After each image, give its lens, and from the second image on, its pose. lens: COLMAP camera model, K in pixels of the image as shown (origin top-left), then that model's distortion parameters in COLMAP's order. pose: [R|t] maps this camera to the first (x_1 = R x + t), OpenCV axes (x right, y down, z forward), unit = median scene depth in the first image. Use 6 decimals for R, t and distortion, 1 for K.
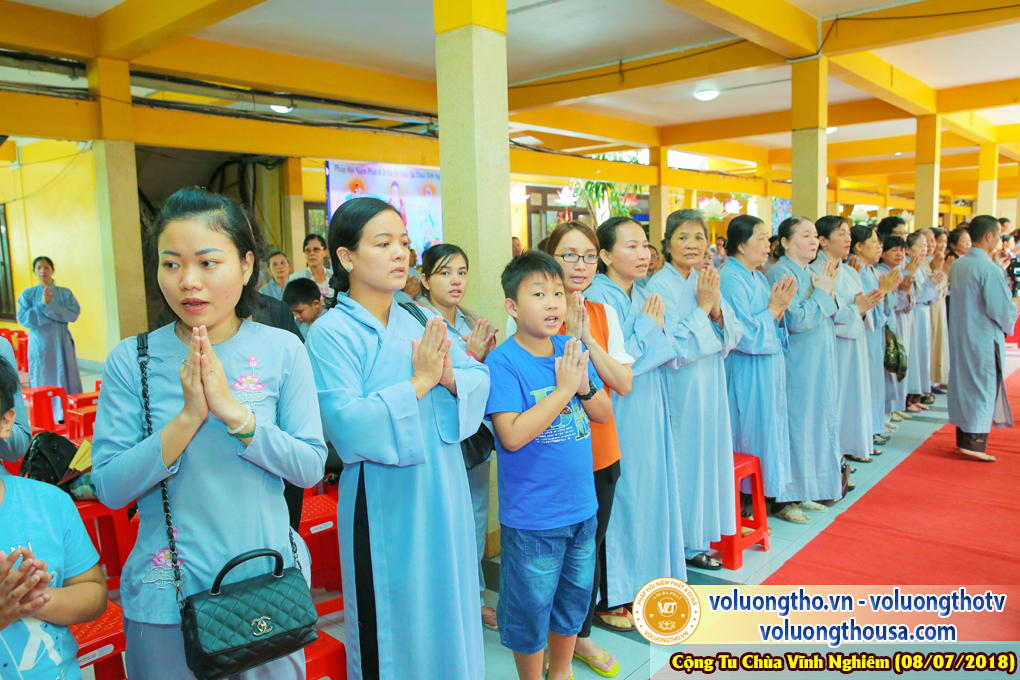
lens RADIAL K [[754.8, 0, 510.0], [0, 754.8, 340.0], [0, 0, 1]] dist [-0.087992, 0.084511]
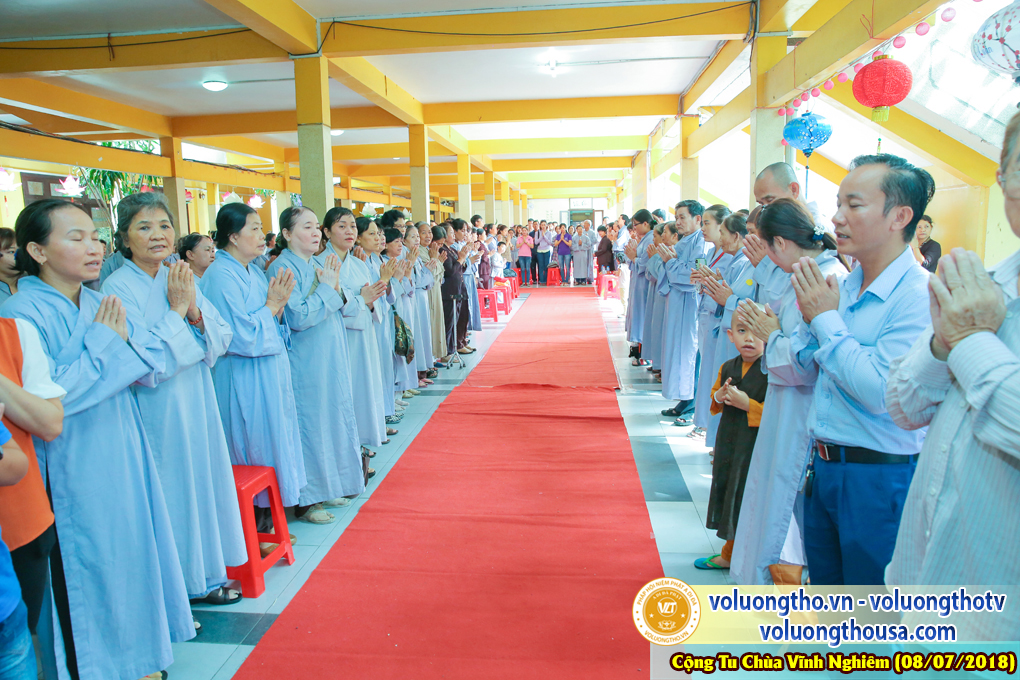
lens RADIAL K [[678.3, 0, 519.4], [0, 678.3, 340.7], [0, 0, 1]] dist [-0.109660, 0.079327]
pose [[0.797541, -0.083121, 0.597510, 0.090213], [0.068074, 0.996536, 0.047768, -0.015217], [-0.599411, 0.002578, 0.800437, 0.146573]]
